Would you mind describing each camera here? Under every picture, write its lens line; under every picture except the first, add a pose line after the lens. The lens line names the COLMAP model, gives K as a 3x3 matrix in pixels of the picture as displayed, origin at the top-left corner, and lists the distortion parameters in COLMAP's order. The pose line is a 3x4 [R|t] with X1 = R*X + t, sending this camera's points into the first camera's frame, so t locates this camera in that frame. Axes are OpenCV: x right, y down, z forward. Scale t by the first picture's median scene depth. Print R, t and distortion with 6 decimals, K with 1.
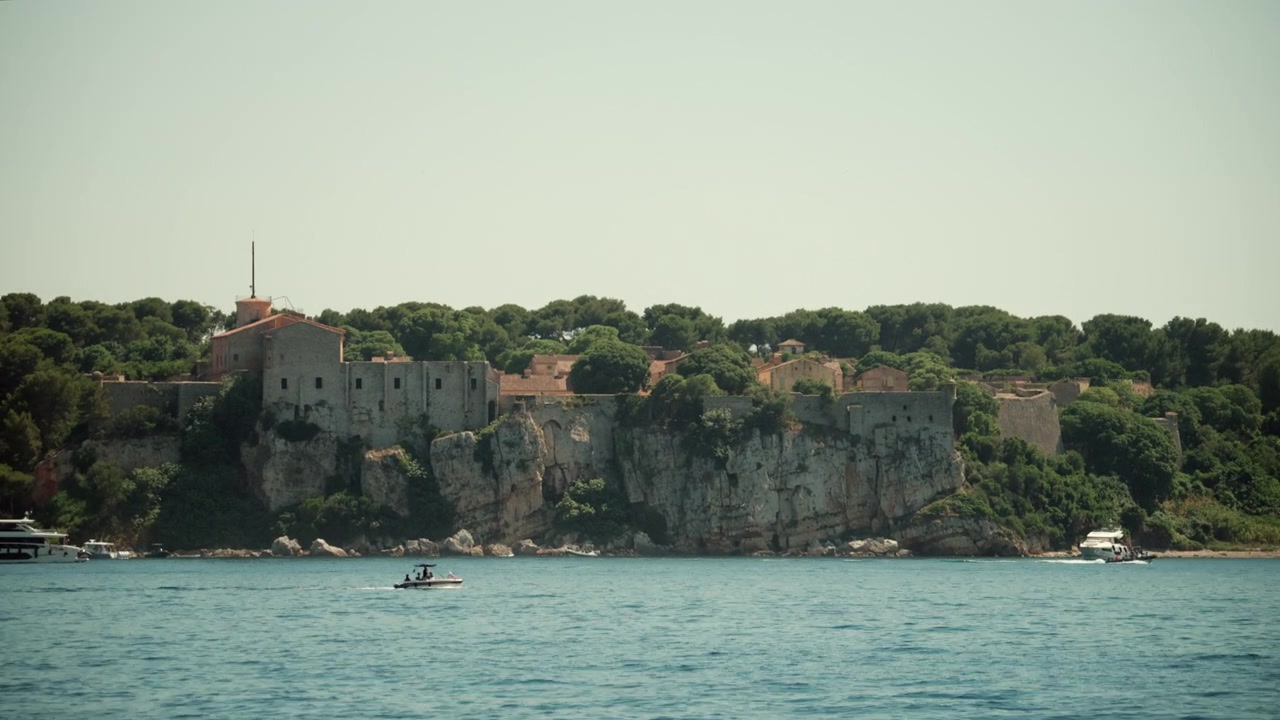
lens RADIAL K [[4173.9, 0, 640.0], [0, 4173.9, 360.0], [0, 0, 1]] dist [0.604480, -0.033041]
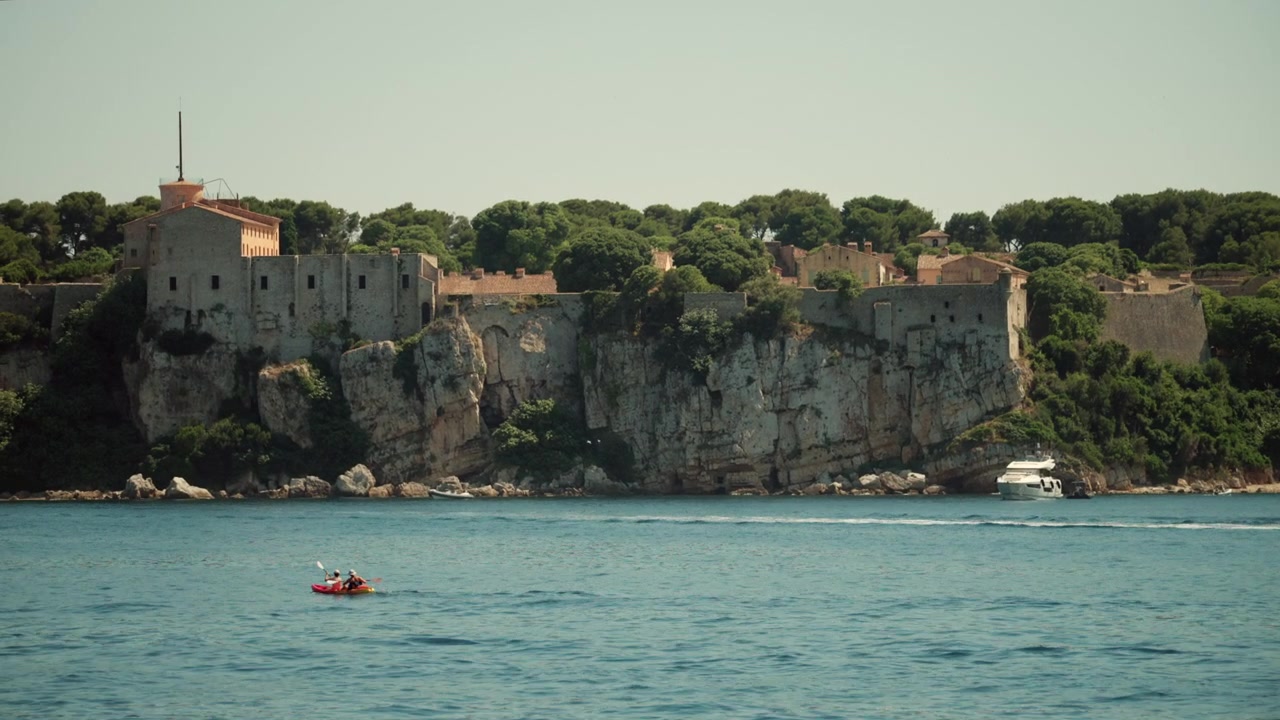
lens RADIAL K [[4173.9, 0, 640.0], [0, 4173.9, 360.0], [0, 0, 1]] dist [0.604480, -0.033041]
pose [[0.990009, -0.010411, -0.140616, 0.117309], [0.012701, 0.999801, 0.015396, 0.009018], [0.140428, -0.017028, 0.989945, 0.217091]]
